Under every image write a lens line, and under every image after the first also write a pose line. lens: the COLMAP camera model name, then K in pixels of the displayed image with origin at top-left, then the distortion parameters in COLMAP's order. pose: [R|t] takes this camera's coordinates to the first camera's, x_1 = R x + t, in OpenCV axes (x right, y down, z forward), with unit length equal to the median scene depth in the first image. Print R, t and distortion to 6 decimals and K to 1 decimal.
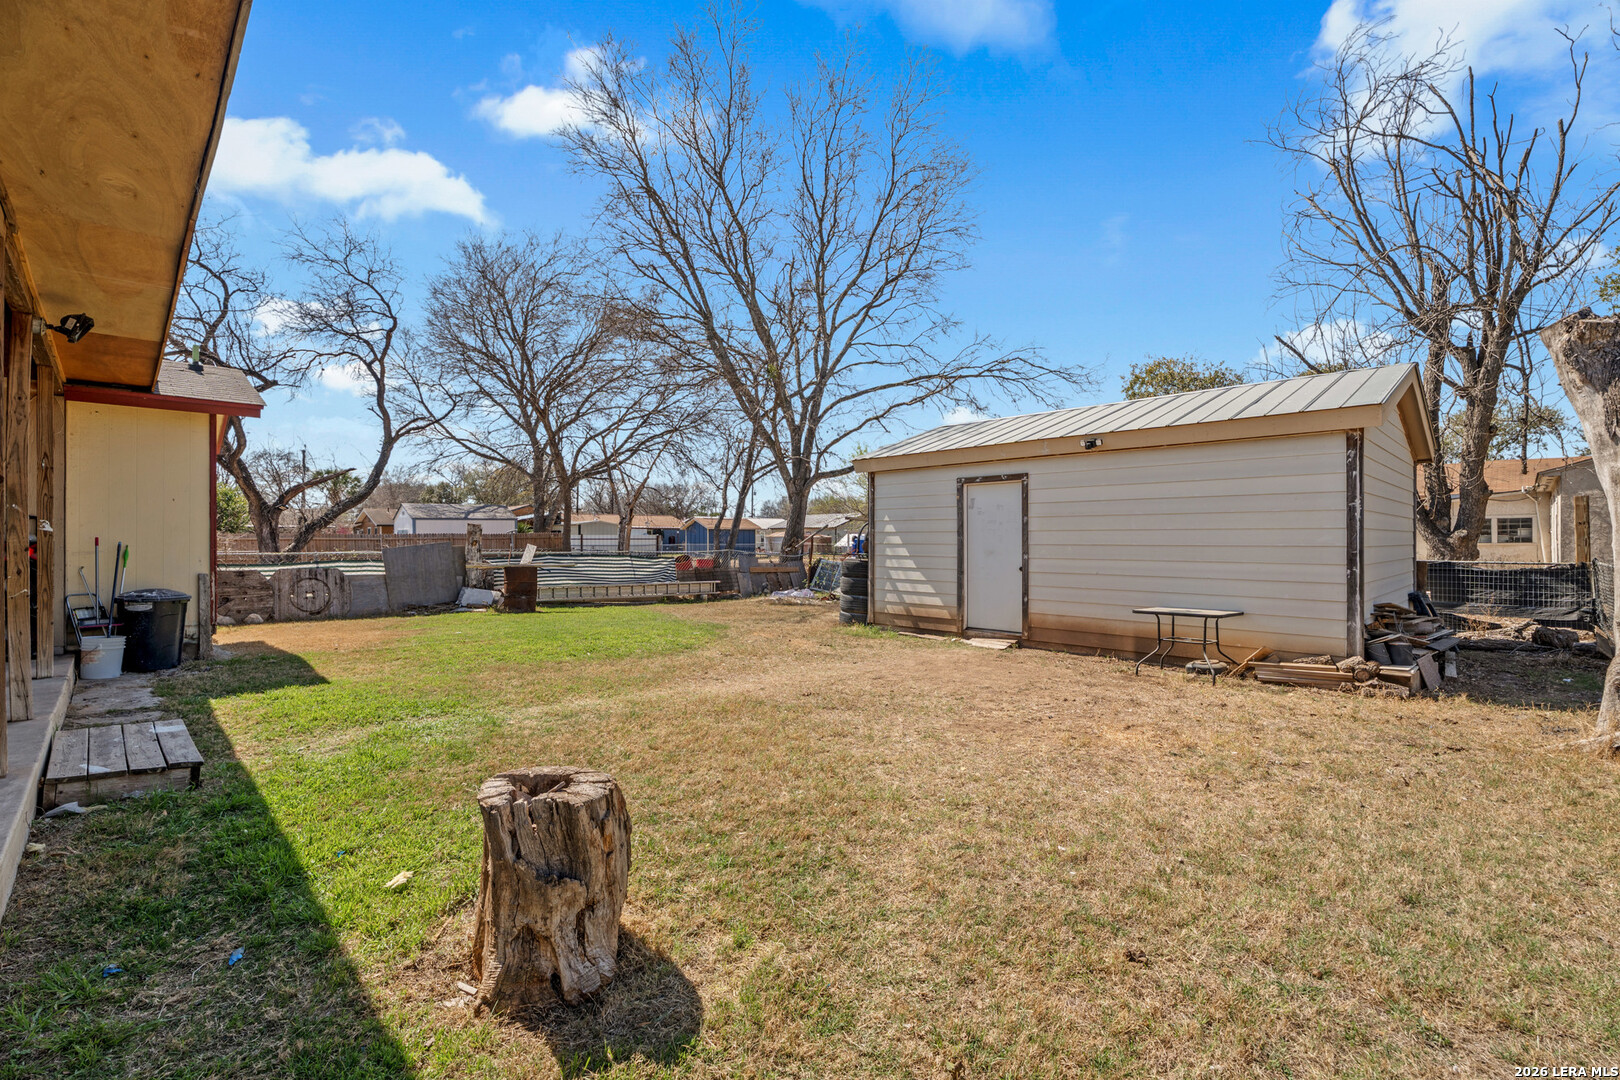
lens RADIAL K [[740.7, 0, 809.1], [0, 740.7, 539.9], [0, 0, 1]] dist [-0.013050, -0.000123]
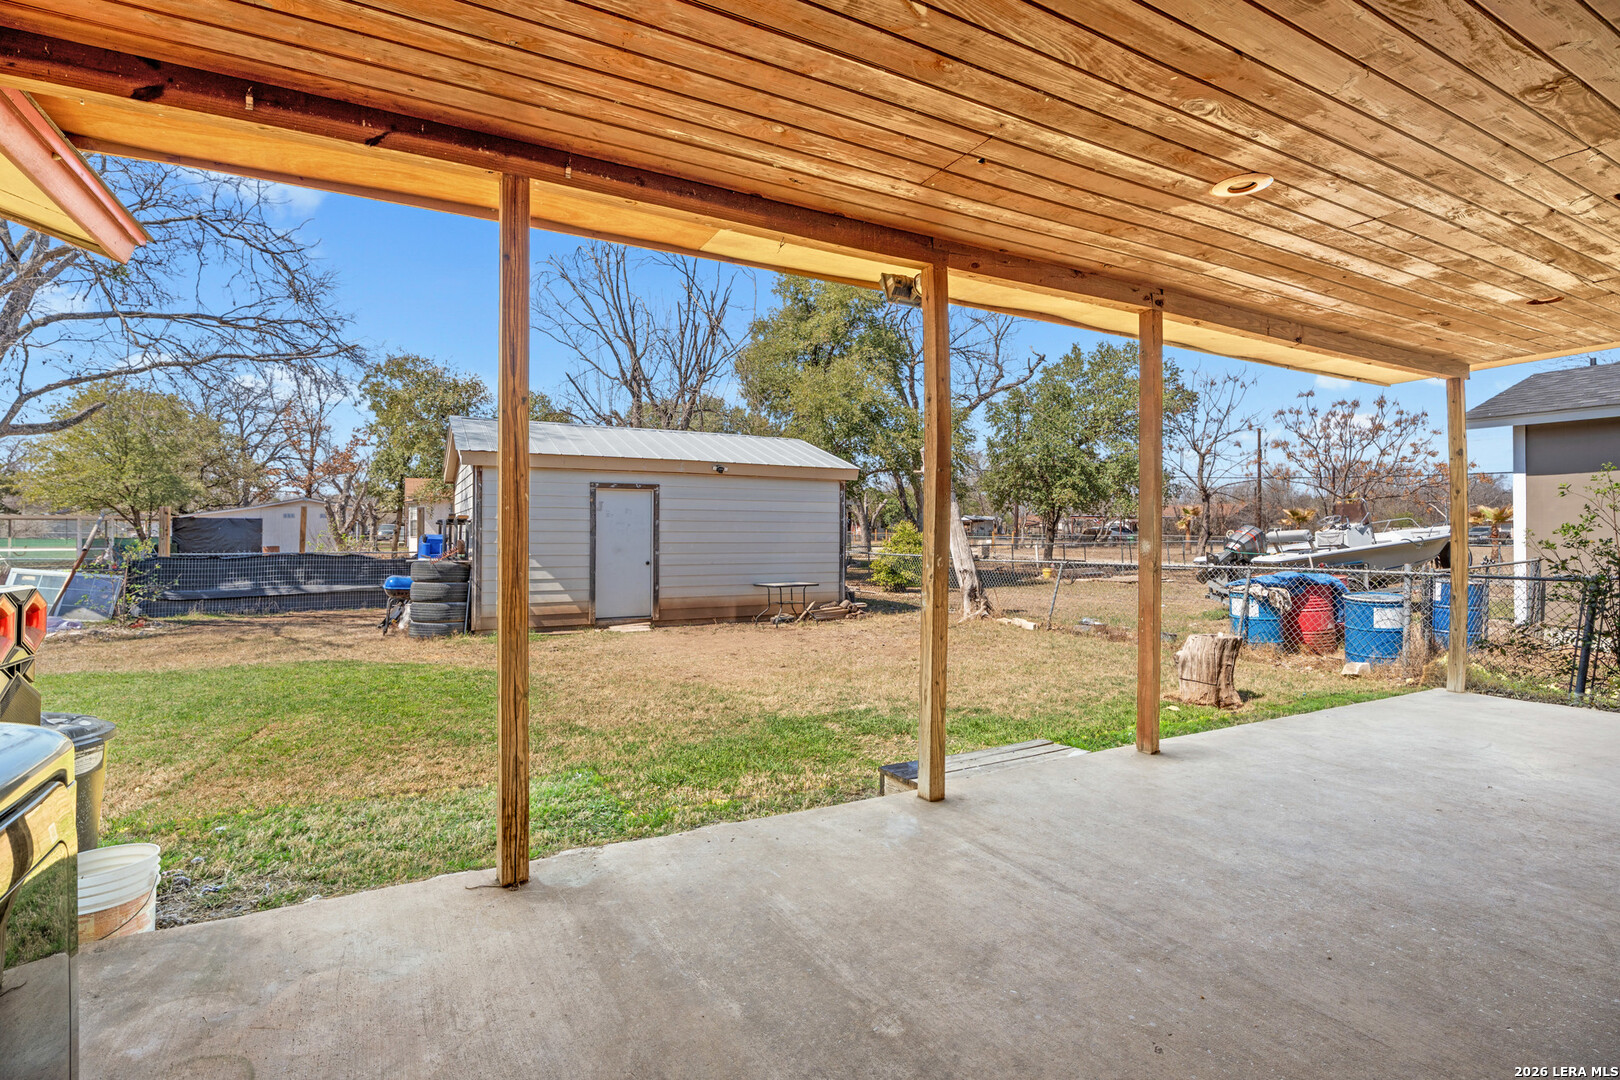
lens RADIAL K [[770.3, 0, 802.8], [0, 770.3, 525.4], [0, 0, 1]] dist [-0.010790, 0.002178]
pose [[0.259301, 0.006728, 0.965773, -0.811015], [-0.006988, 0.999963, -0.005090, -0.016496], [-0.965771, -0.005428, 0.259338, 0.405144]]
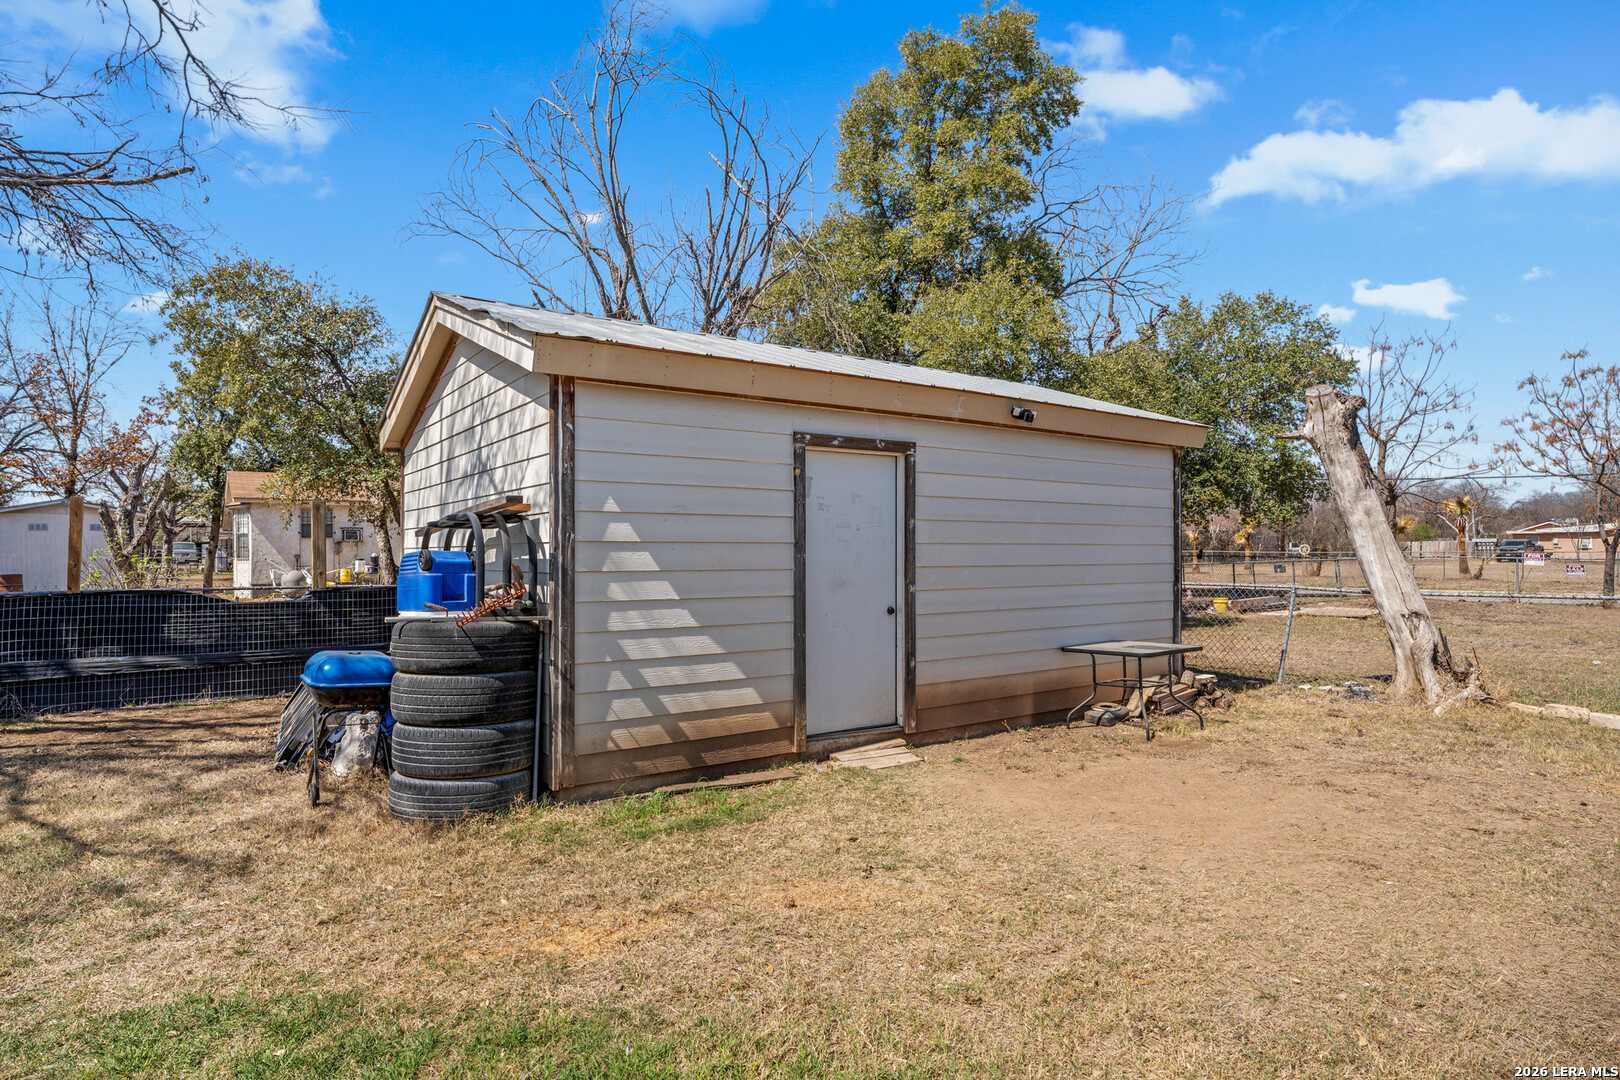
lens RADIAL K [[903.2, 0, 817.4], [0, 903.2, 550.8], [0, 0, 1]] dist [-0.012394, 0.007597]
pose [[0.136989, -0.003601, 0.990566, -0.377954], [-0.002538, 0.999989, 0.003986, -0.008419], [-0.990569, -0.003061, 0.136978, 0.905498]]
